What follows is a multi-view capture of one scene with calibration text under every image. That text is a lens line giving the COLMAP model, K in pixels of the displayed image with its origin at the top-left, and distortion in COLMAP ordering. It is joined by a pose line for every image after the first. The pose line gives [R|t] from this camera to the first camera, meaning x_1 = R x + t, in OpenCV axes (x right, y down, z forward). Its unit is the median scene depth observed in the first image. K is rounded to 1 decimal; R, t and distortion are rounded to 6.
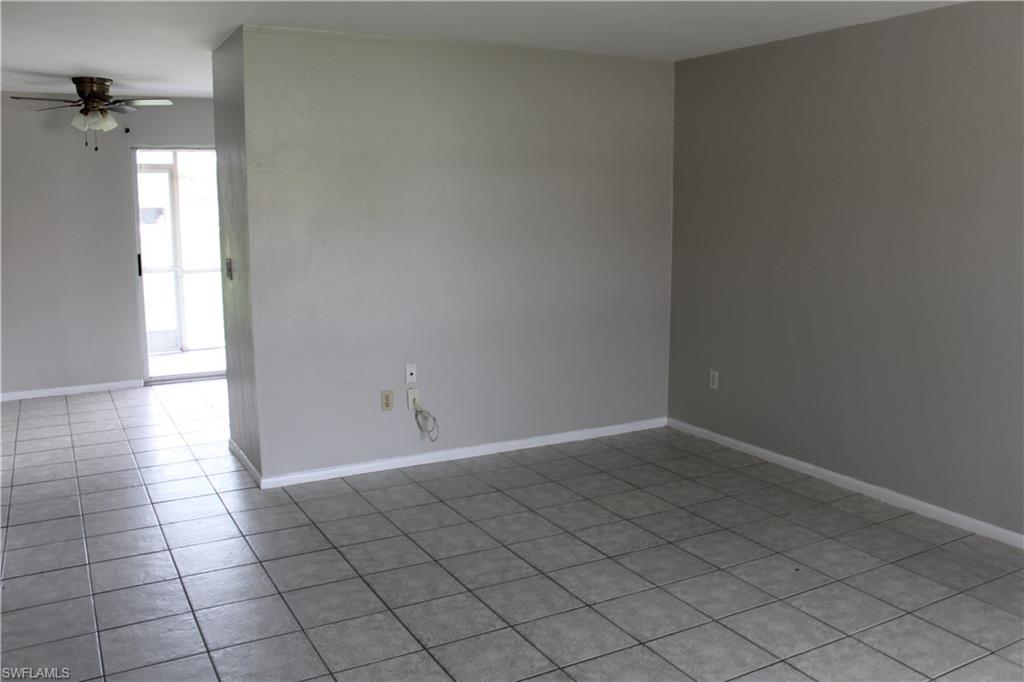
lens RADIAL K [[872.5, 0, 512.0], [0, 872.5, 341.0], [0, 0, 1]] dist [-0.088068, 0.004231]
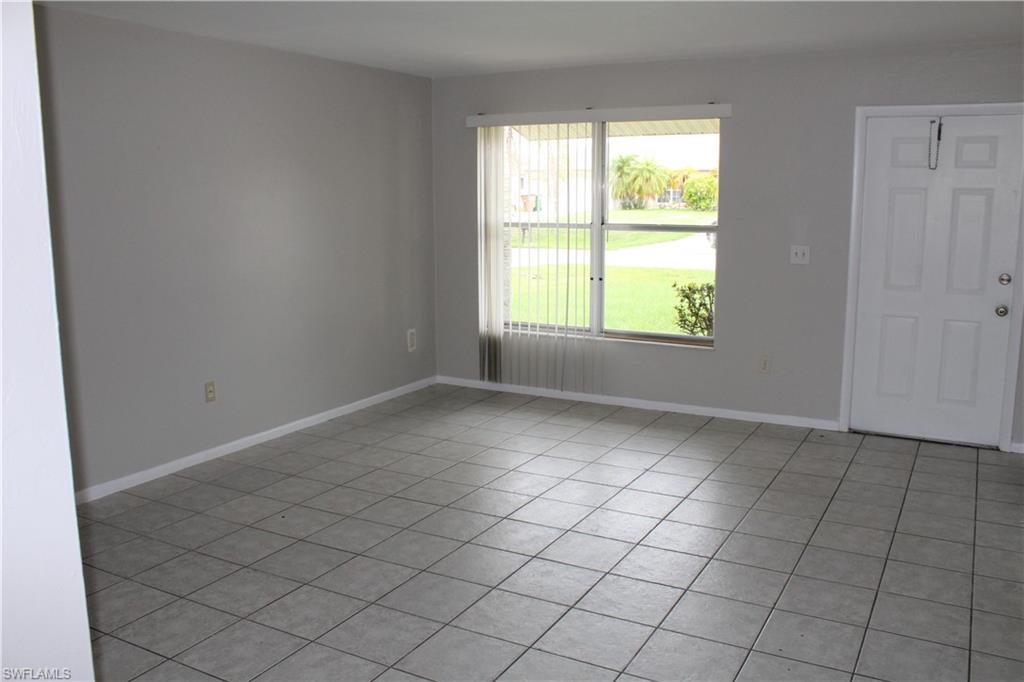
lens RADIAL K [[872.5, 0, 512.0], [0, 872.5, 341.0], [0, 0, 1]] dist [-0.088068, 0.004231]
pose [[-0.538292, -0.141134, 0.830856, -0.743348], [0.129258, 0.960387, 0.246880, -0.203934], [-0.832787, 0.240289, -0.498726, 1.212495]]
